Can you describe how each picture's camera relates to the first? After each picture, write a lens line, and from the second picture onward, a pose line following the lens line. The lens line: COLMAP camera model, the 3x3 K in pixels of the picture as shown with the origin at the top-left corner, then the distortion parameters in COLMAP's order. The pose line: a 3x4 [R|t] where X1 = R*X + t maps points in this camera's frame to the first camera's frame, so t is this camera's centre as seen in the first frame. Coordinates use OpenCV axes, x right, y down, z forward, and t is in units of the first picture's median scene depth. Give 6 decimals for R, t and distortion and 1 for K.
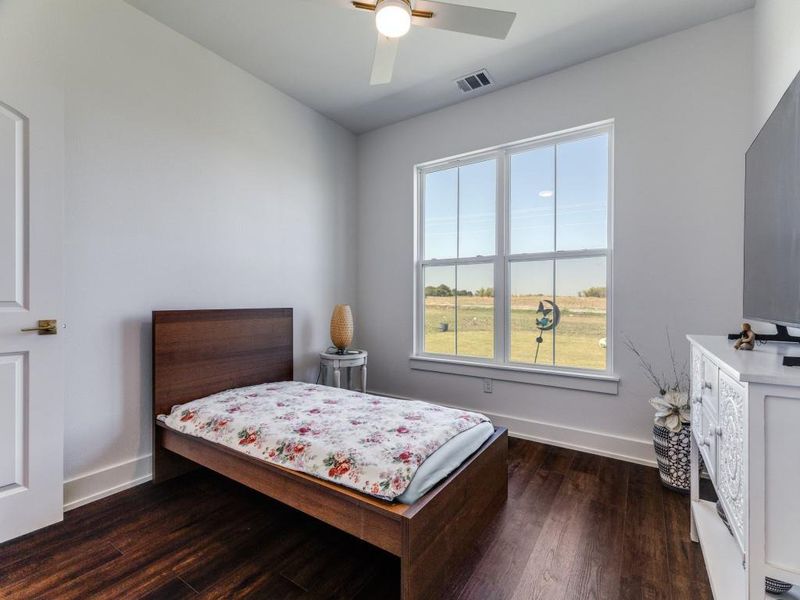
lens RADIAL K [[367.9, 0, 401.8], [0, 367.9, 300.6], [0, 0, 1]] dist [0.006553, 0.000188]
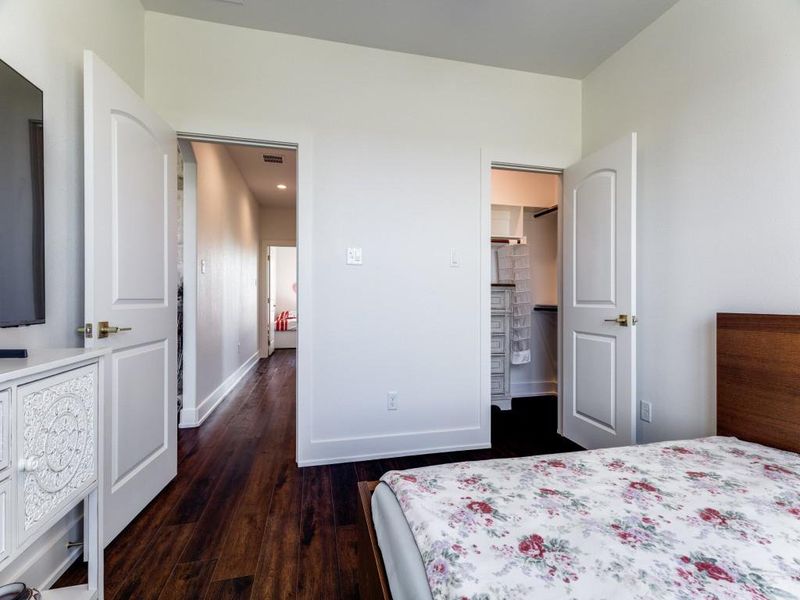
lens RADIAL K [[367.9, 0, 401.8], [0, 367.9, 300.6], [0, 0, 1]] dist [0.006553, 0.000188]
pose [[-0.683428, 0.006261, -0.729991, 0.494650], [0.000580, 0.999968, 0.008034, -0.008088], [0.730018, 0.005068, -0.683409, 1.185187]]
